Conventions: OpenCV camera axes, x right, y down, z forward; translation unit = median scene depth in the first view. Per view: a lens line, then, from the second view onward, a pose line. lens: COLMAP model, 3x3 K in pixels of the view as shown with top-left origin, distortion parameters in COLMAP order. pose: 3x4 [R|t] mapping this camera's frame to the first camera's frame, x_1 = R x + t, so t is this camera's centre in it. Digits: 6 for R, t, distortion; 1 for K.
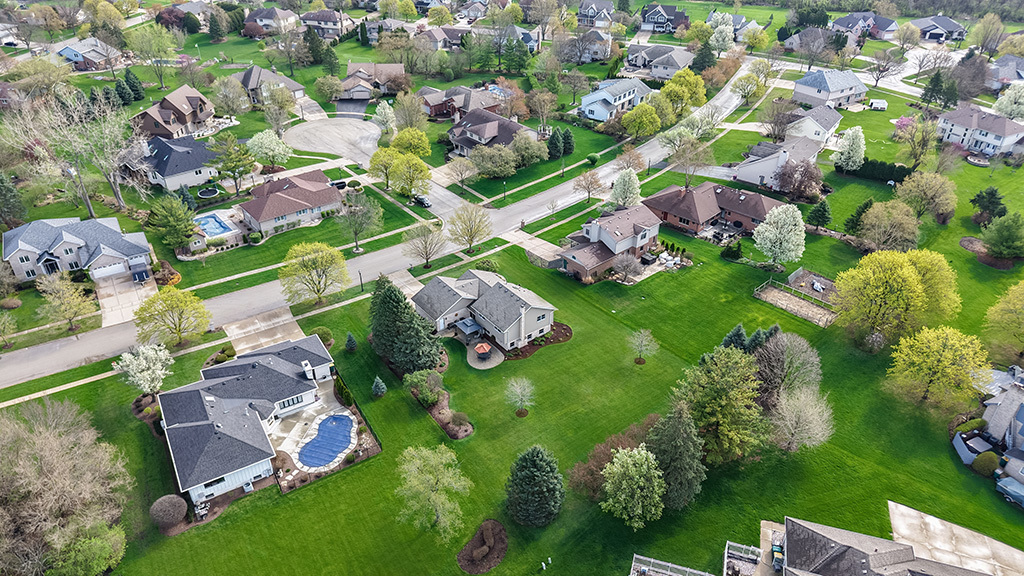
lens RADIAL K [[688.2, 0, 513.8], [0, 688.2, 283.6], [0, 0, 1]] dist [0.023442, -0.019712]
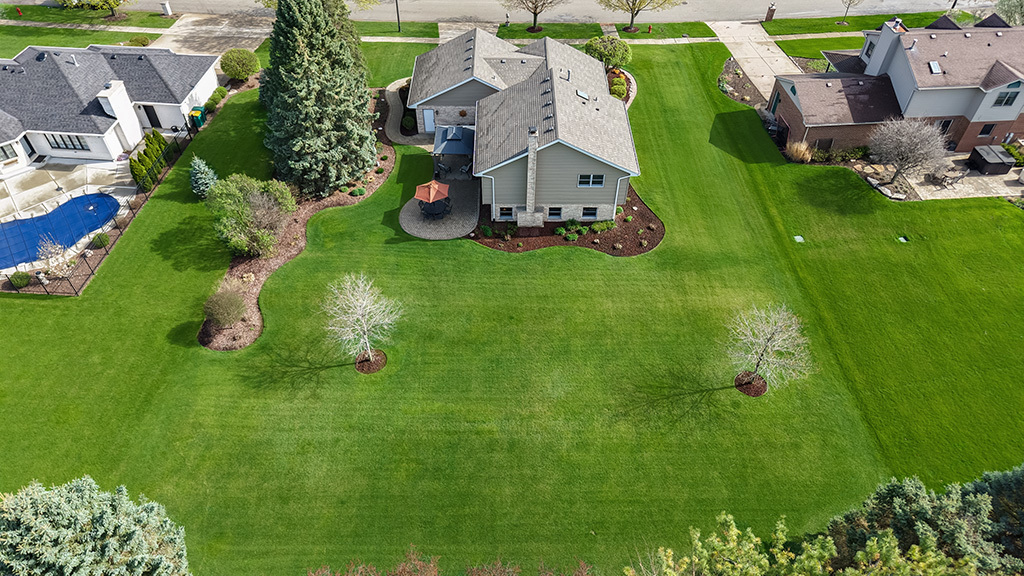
lens RADIAL K [[688.2, 0, 514.3], [0, 688.2, 290.9], [0, 0, 1]] dist [0.023442, -0.019712]
pose [[0.804805, 0.429115, -0.410060, 0.178166], [-0.319061, 0.895343, 0.310743, -0.004808], [0.500489, -0.119254, 0.857490, 0.532522]]
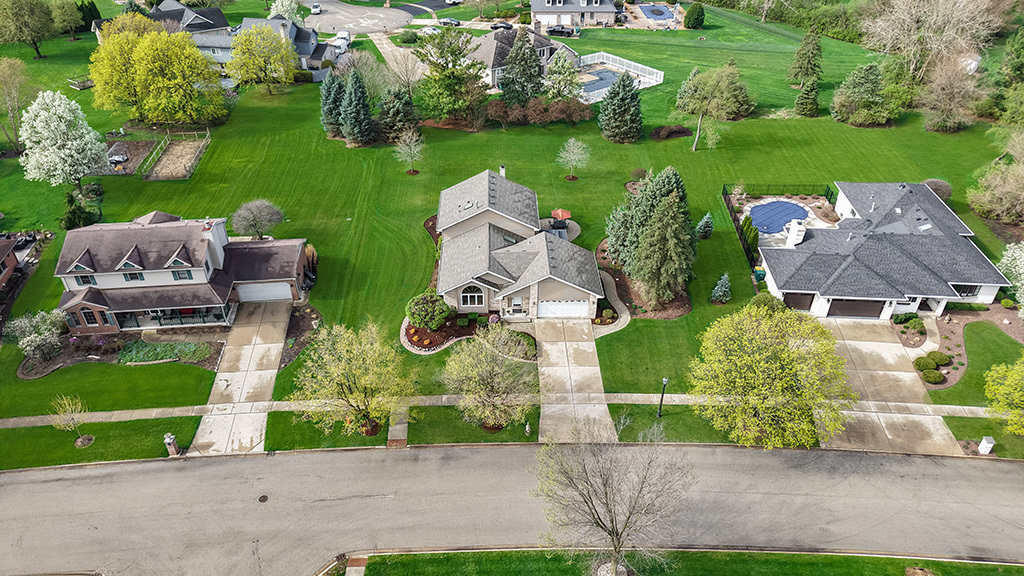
lens RADIAL K [[688.2, 0, 514.6], [0, 688.2, 288.6], [0, 0, 1]] dist [0.023442, -0.019712]
pose [[-0.820058, -0.338695, 0.461293, -0.323193], [0.290714, 0.447762, 0.845573, -0.444756], [-0.492941, 0.827523, -0.268728, 1.095546]]
